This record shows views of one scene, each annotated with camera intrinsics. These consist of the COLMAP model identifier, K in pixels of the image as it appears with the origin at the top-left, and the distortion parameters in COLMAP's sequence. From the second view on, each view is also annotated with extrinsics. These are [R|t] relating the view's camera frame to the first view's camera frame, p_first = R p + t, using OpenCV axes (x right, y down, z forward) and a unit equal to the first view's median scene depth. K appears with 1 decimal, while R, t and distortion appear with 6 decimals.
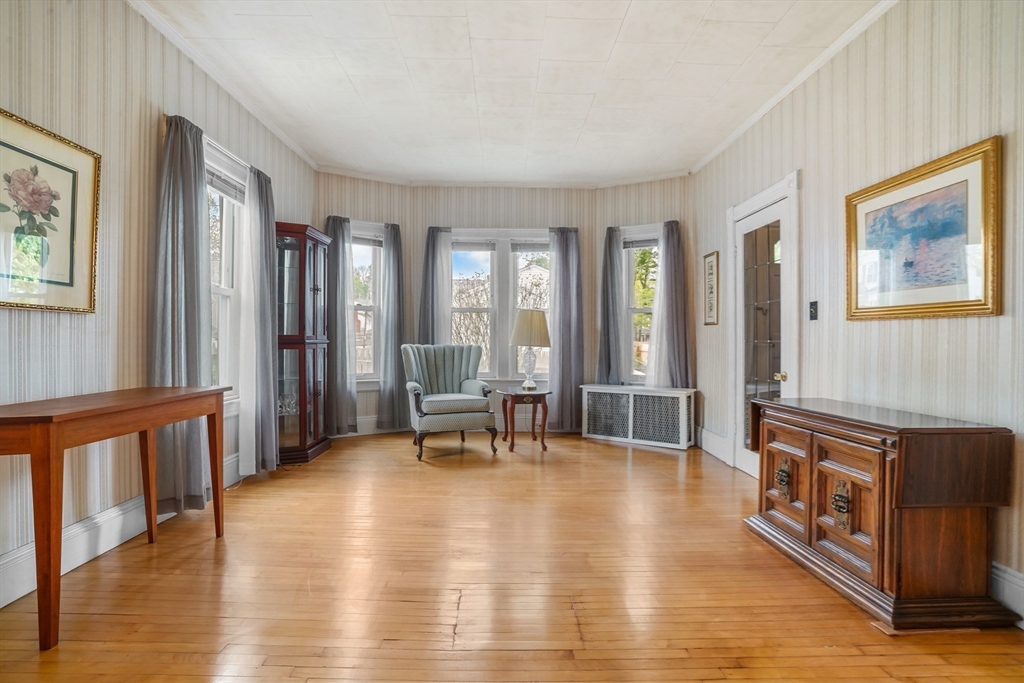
lens RADIAL K [[501.0, 0, 512.0], [0, 501.0, 341.5], [0, 0, 1]] dist [-0.075140, 0.033294]
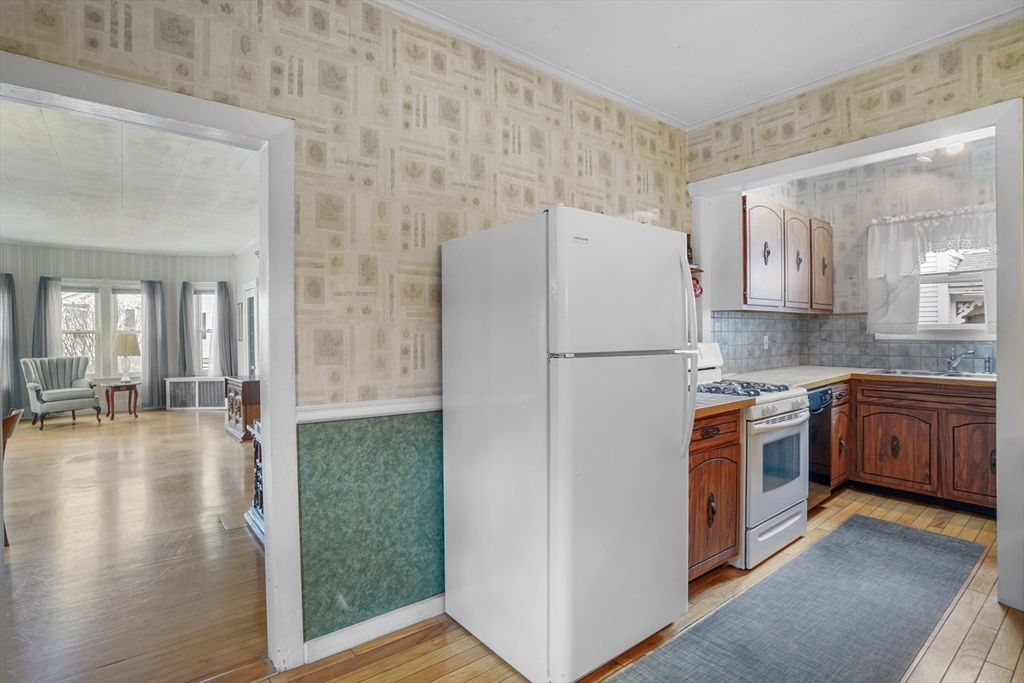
lens RADIAL K [[509.1, 0, 507.9], [0, 509.1, 328.9], [0, 0, 1]] dist [-0.078932, 0.037009]
pose [[0.791023, -0.010967, 0.611688, 0.043756], [0.018582, 0.999809, -0.006104, -0.047374], [-0.611504, 0.016195, 0.791075, -1.062996]]
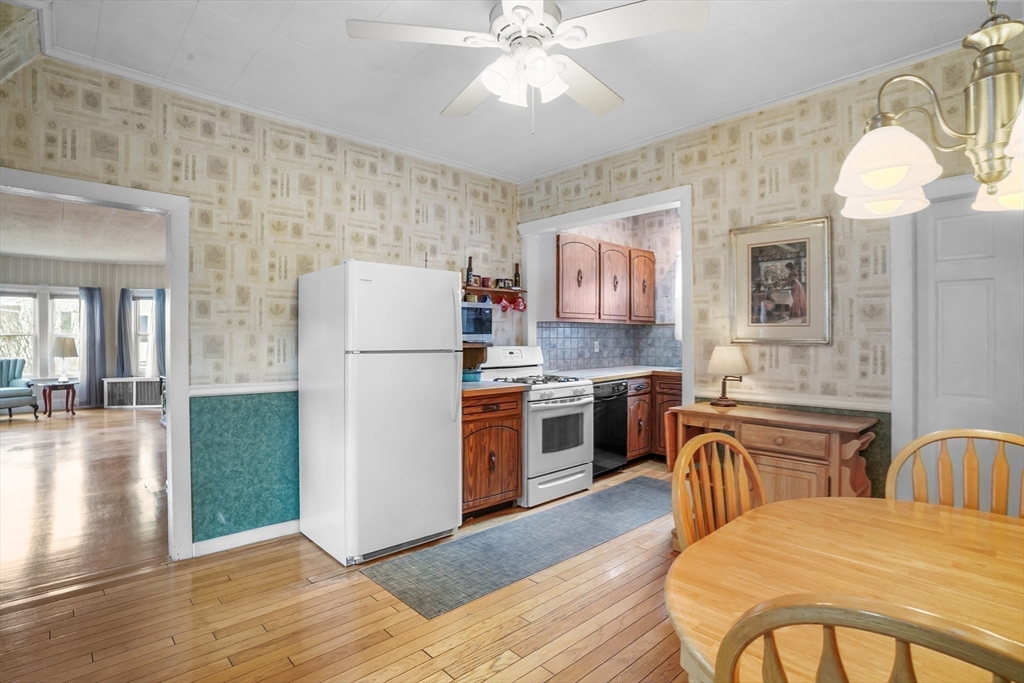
lens RADIAL K [[509.6, 0, 509.5], [0, 509.6, 332.2], [0, 0, 1]] dist [-0.077578, 0.036819]
pose [[0.738855, -0.004361, 0.673850, 0.035519], [0.013428, 0.999876, -0.008253, -0.045949], [-0.673731, 0.015146, 0.738822, -1.356861]]
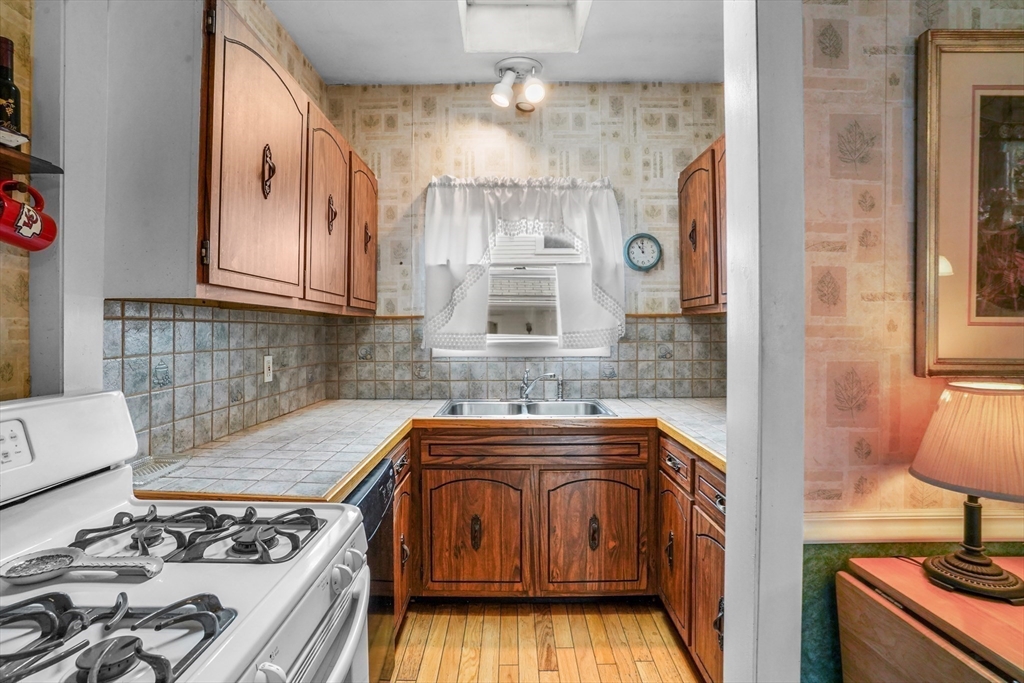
lens RADIAL K [[509.6, 0, 509.5], [0, 509.6, 332.2], [0, 0, 1]] dist [-0.077578, 0.036819]
pose [[0.012805, -0.009322, 0.999875, 0.497904], [0.010713, 0.999900, 0.009185, -0.055898], [-0.999861, 0.010594, 0.012903, -0.865849]]
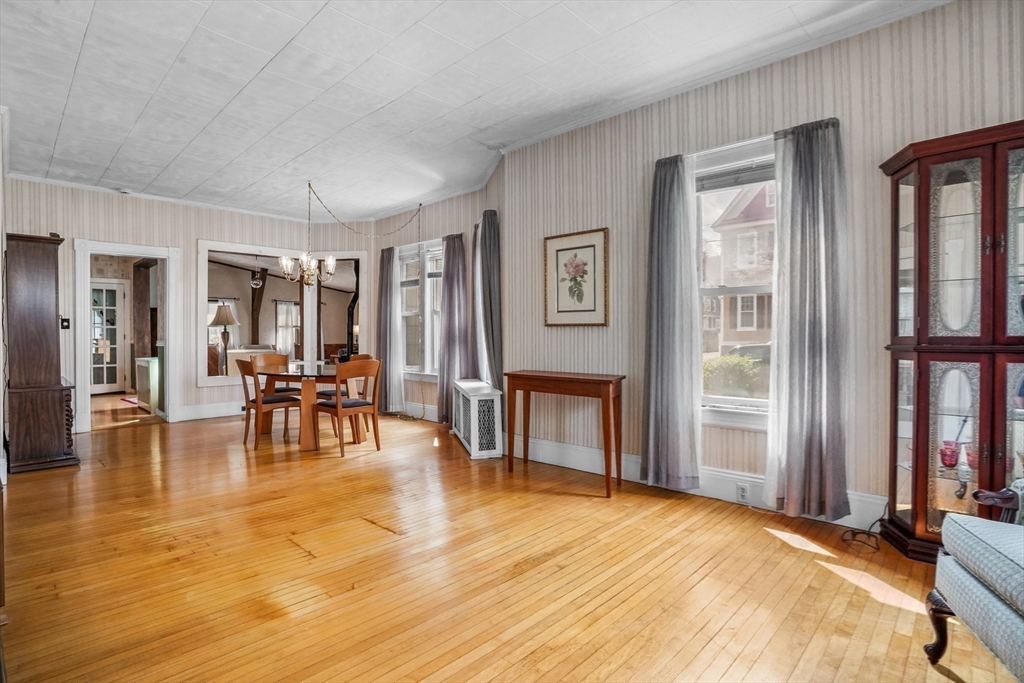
lens RADIAL K [[507.0, 0, 502.1], [0, 507.0, 340.2], [0, 0, 1]] dist [-0.075734, 0.036985]
pose [[-0.703309, -0.003219, -0.710877, 0.266298], [-0.007938, 0.999963, 0.003326, -0.005601], [0.710840, 0.007982, -0.703309, 0.873405]]
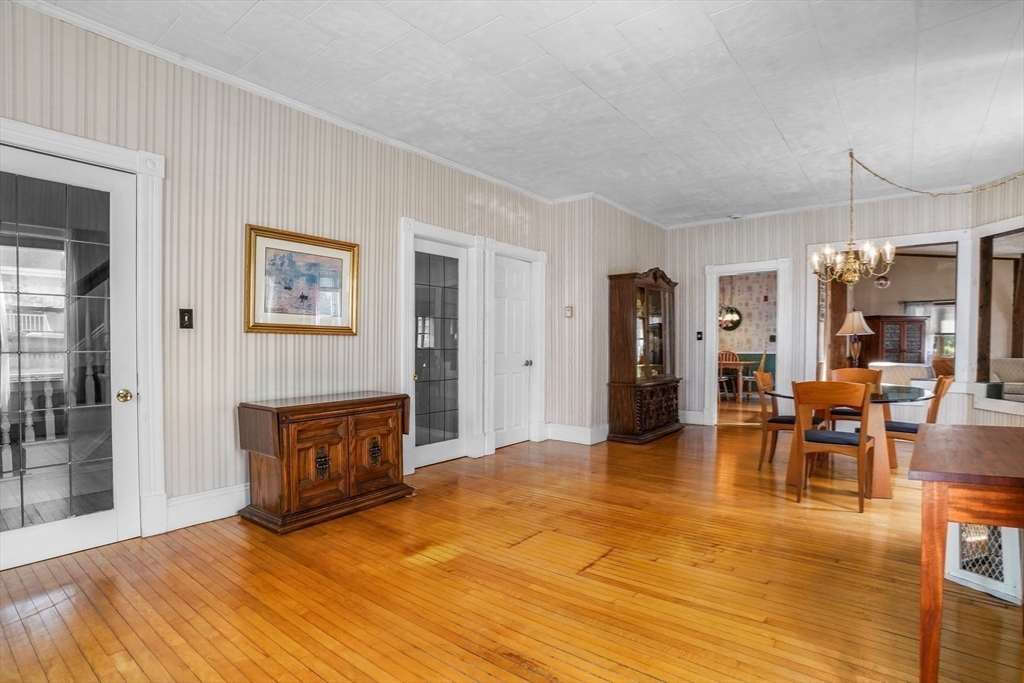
lens RADIAL K [[508.5, 0, 516.3], [0, 508.5, 356.7], [0, 0, 1]] dist [-0.079007, 0.037047]
pose [[-0.785890, -0.025887, 0.617824, -0.290496], [-0.007236, 0.999440, 0.032674, -0.015612], [-0.618324, 0.021207, -0.785637, 0.824256]]
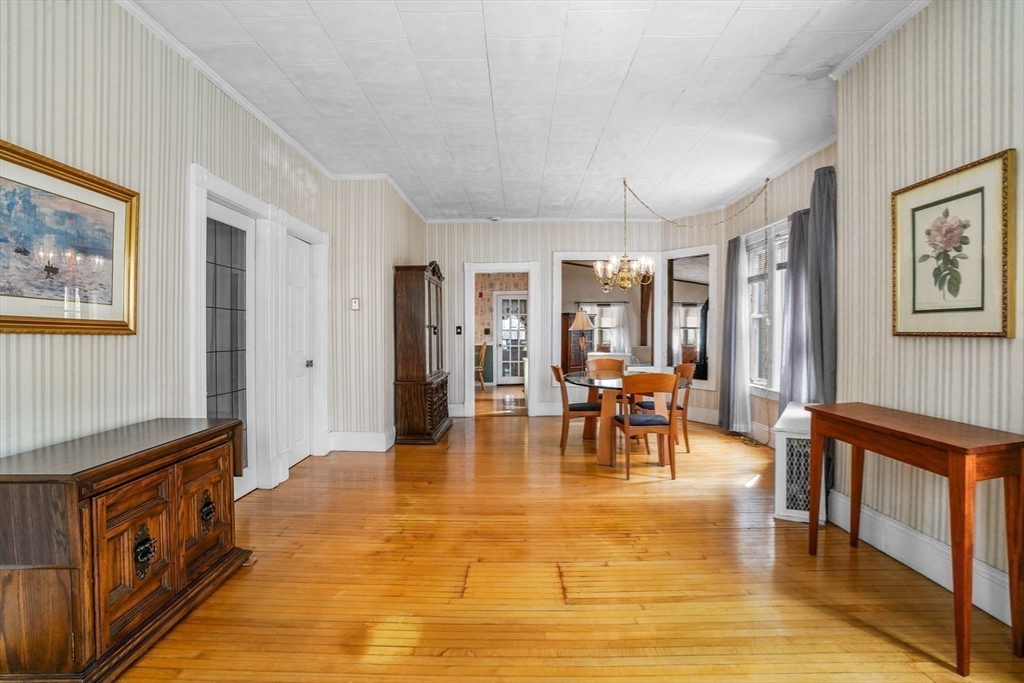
lens RADIAL K [[501.0, 0, 512.0], [0, 501.0, 341.5], [0, 0, 1]] dist [-0.075140, 0.033294]
pose [[-0.999789, -0.009731, 0.018106, -0.001534], [-0.009410, 0.999798, 0.017750, -0.026055], [-0.018275, 0.017576, -0.999678, 0.836432]]
